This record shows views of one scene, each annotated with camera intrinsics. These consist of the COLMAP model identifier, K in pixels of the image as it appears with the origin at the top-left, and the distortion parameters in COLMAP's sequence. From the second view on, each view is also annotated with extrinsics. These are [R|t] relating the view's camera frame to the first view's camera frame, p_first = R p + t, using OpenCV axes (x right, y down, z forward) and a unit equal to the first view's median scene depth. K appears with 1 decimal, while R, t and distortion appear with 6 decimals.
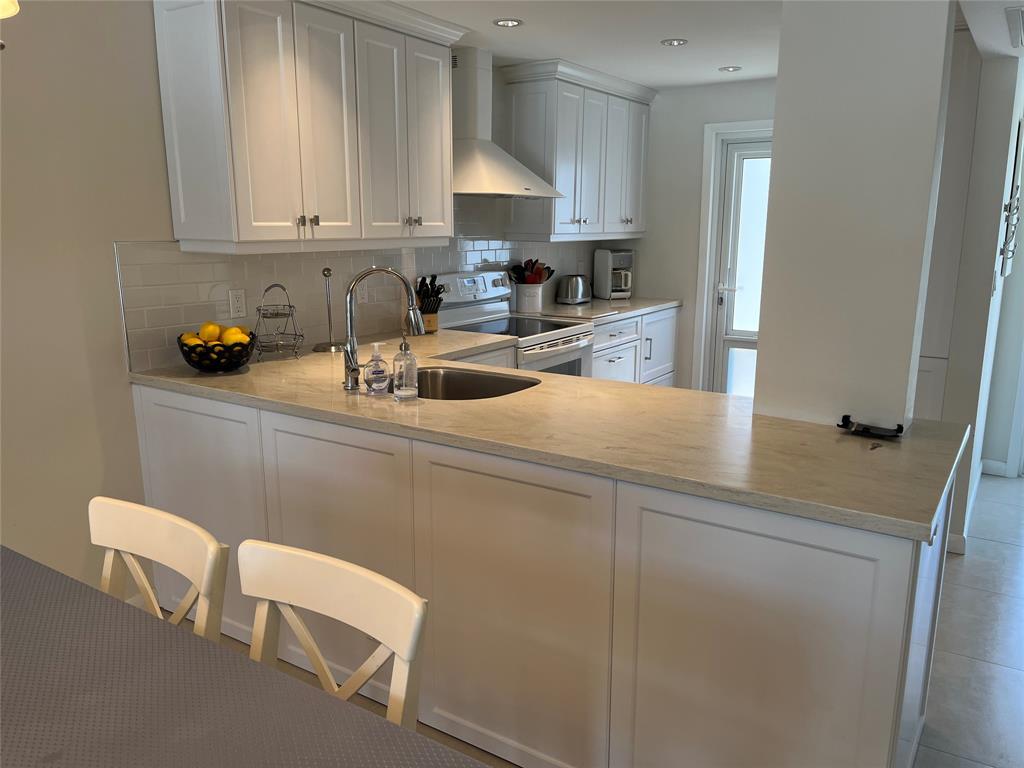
lens RADIAL K [[777.9, 0, 512.0], [0, 777.9, 384.0], [0, 0, 1]] dist [0.104303, -0.151109]
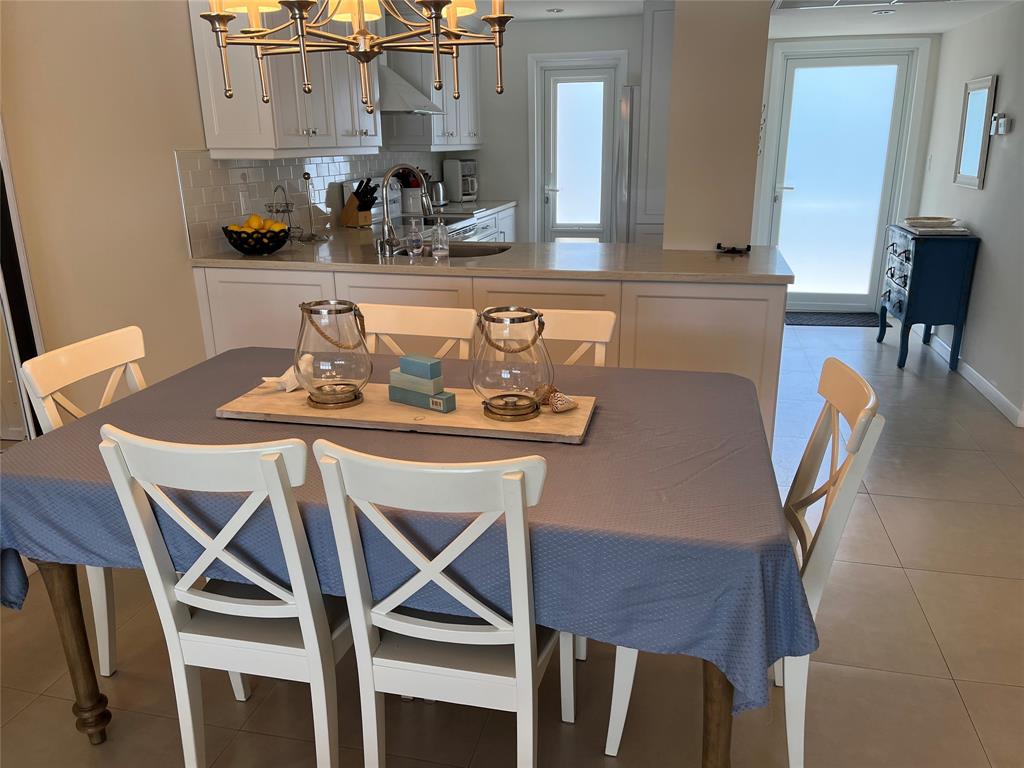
lens RADIAL K [[777.9, 0, 512.0], [0, 777.9, 384.0], [0, 0, 1]] dist [0.104303, -0.151109]
pose [[0.940452, -0.111546, 0.321104, -0.263226], [0.080509, 0.990841, 0.108408, 0.054116], [-0.330255, -0.076101, 0.940819, -0.218798]]
